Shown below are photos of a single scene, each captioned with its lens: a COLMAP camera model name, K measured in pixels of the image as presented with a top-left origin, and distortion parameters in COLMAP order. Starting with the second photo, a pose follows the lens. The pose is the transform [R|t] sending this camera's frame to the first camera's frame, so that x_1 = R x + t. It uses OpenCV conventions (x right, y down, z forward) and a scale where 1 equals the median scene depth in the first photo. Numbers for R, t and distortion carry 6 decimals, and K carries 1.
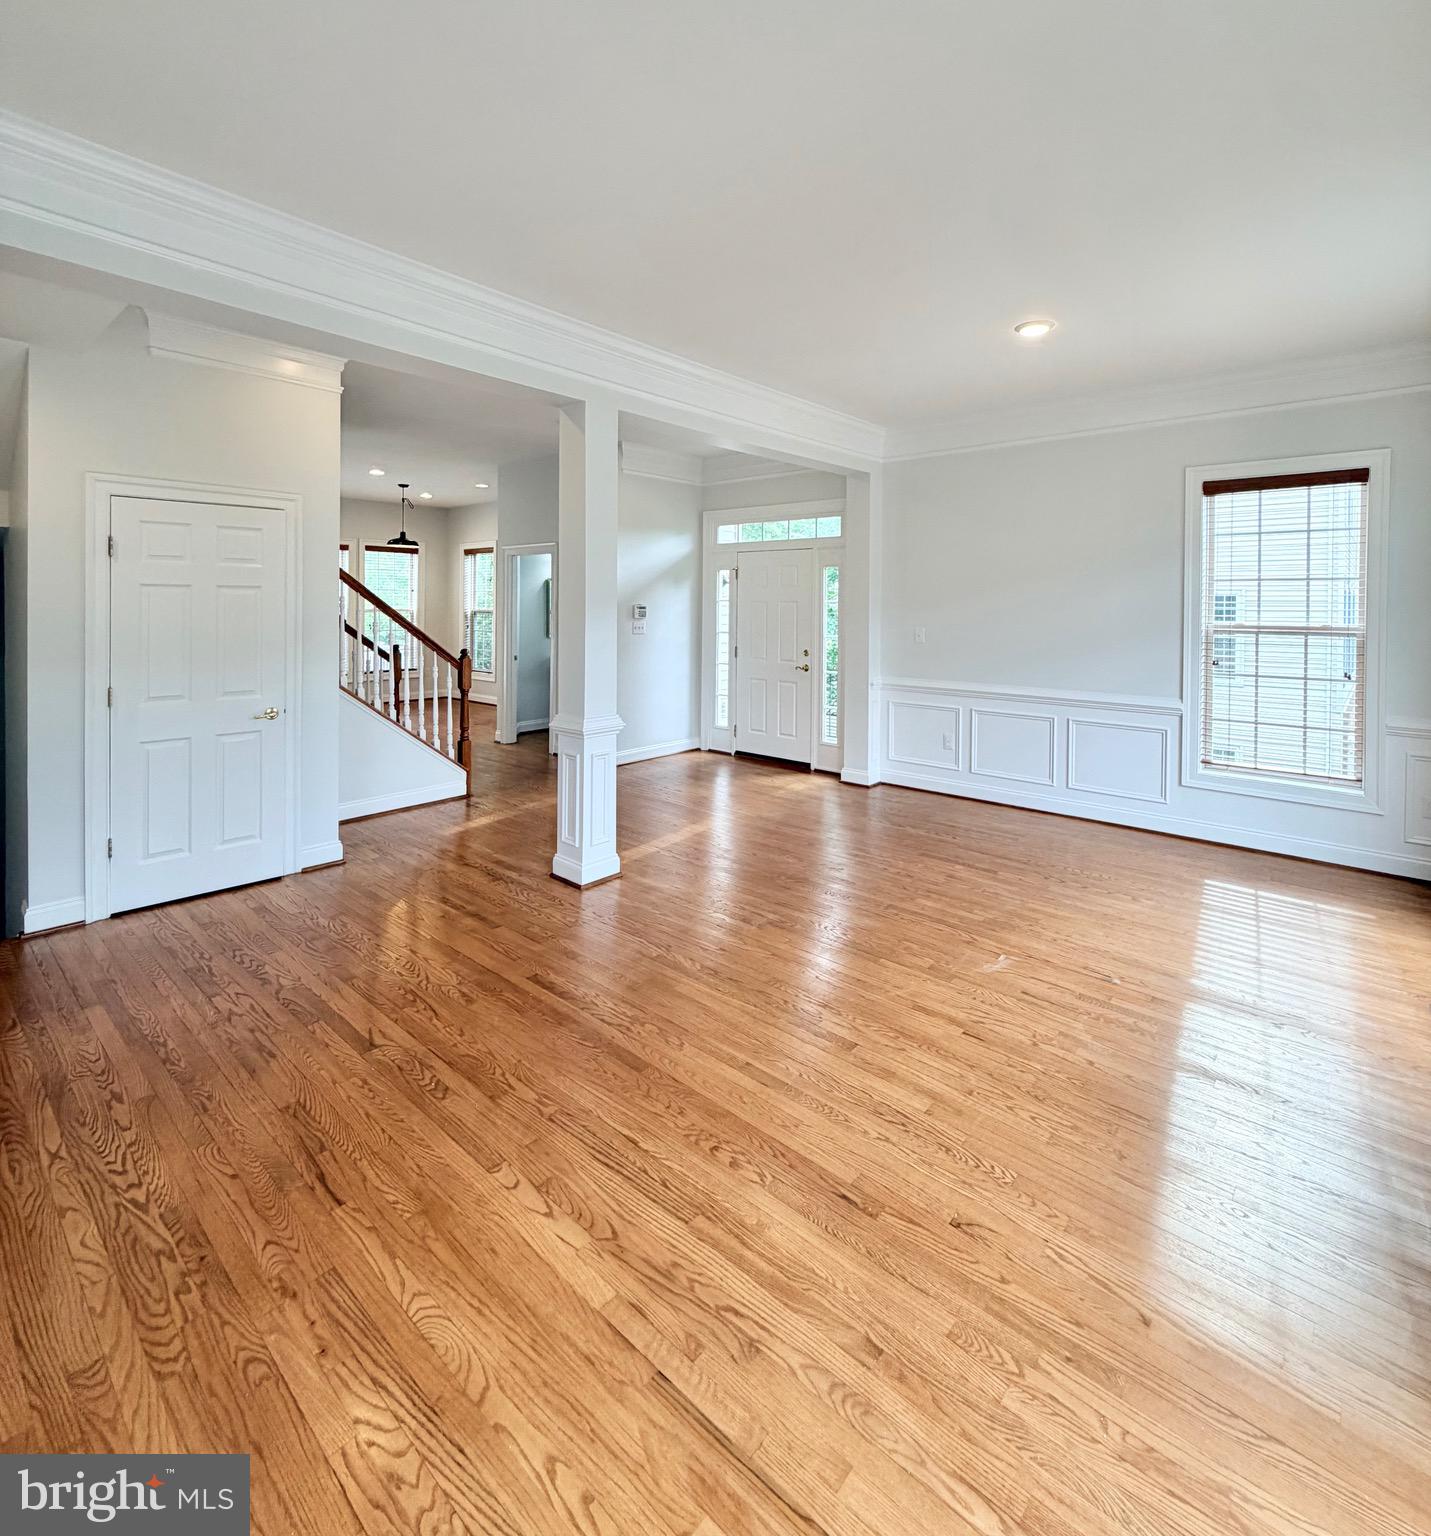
lens RADIAL K [[754.3, 0, 719.2], [0, 754.3, 604.1], [0, 0, 1]] dist [0.005019, -0.000262]
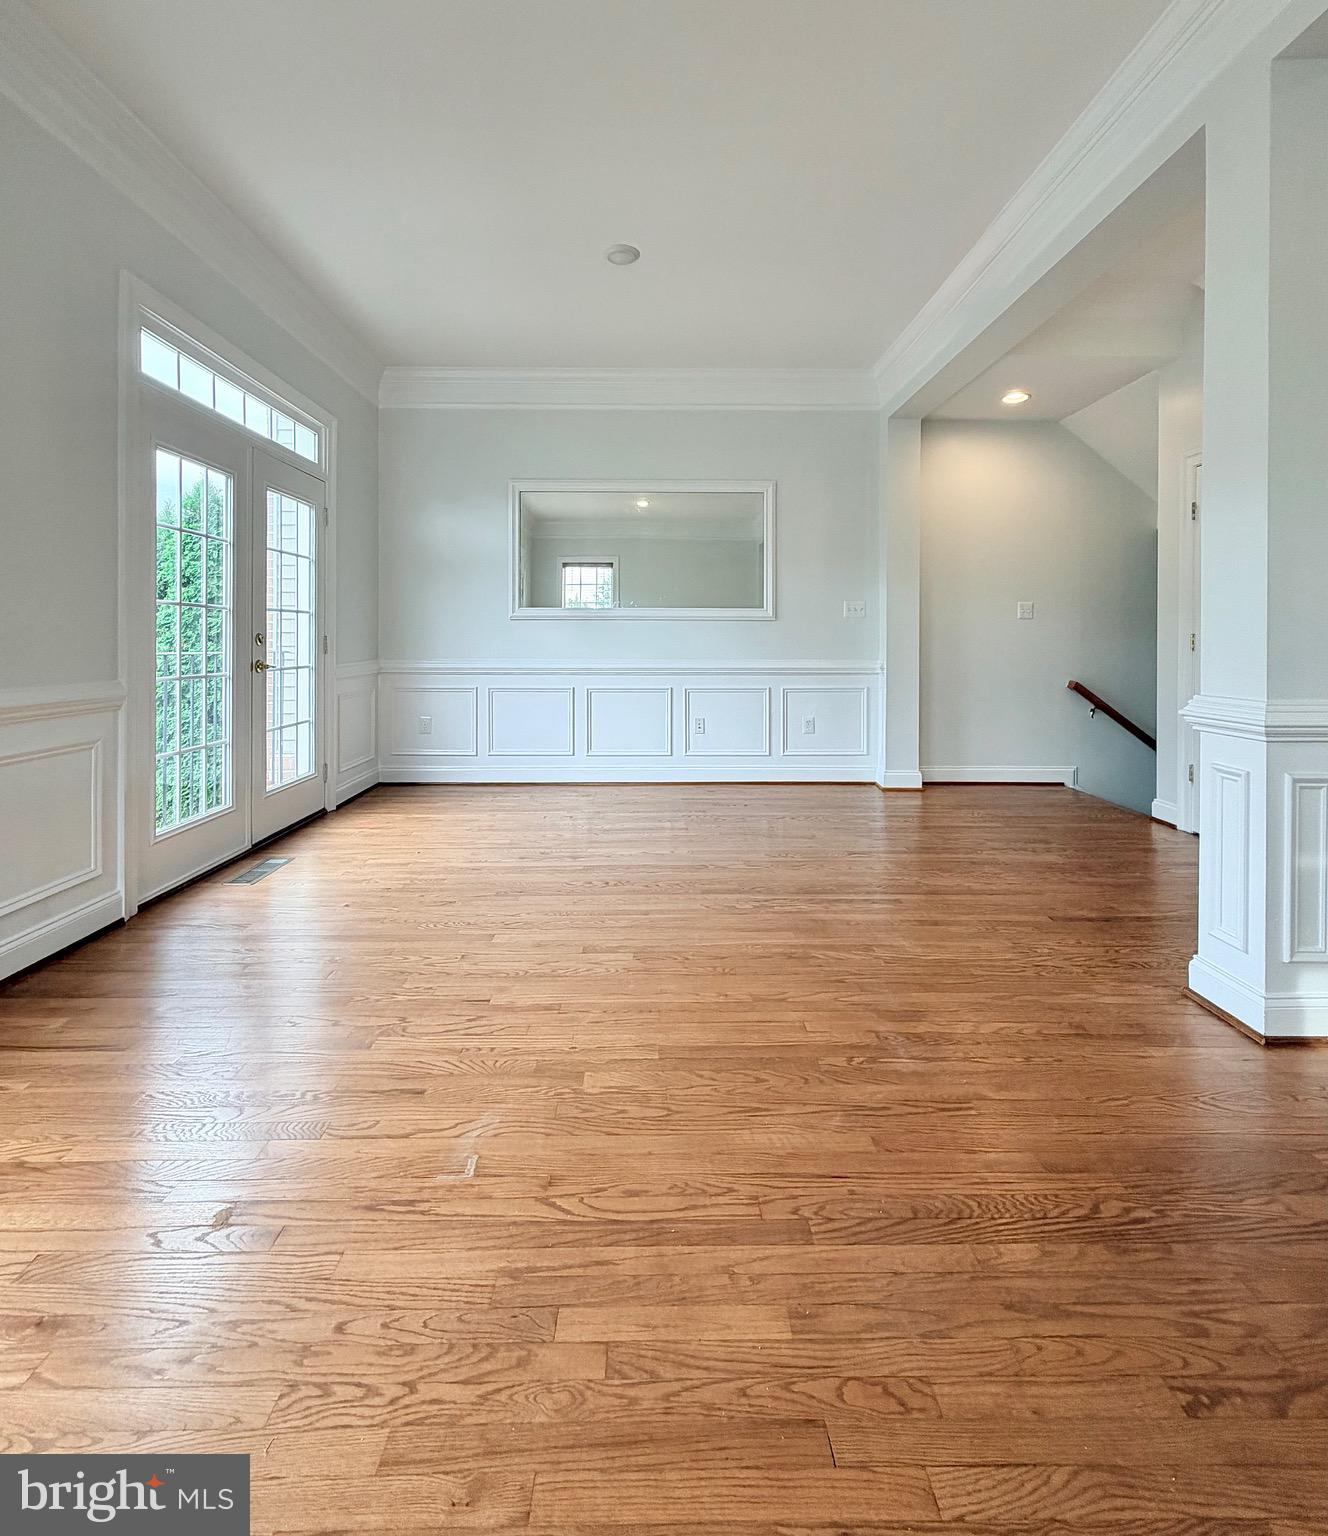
lens RADIAL K [[722.6, 0, 669.4], [0, 722.6, 645.8], [0, 0, 1]] dist [-0.000658, 0.000296]
pose [[-0.735914, -0.004383, -0.677061, 0.459471], [-0.009002, 0.999954, 0.003312, 0.114200], [0.677016, 0.008532, -0.735919, 1.101565]]
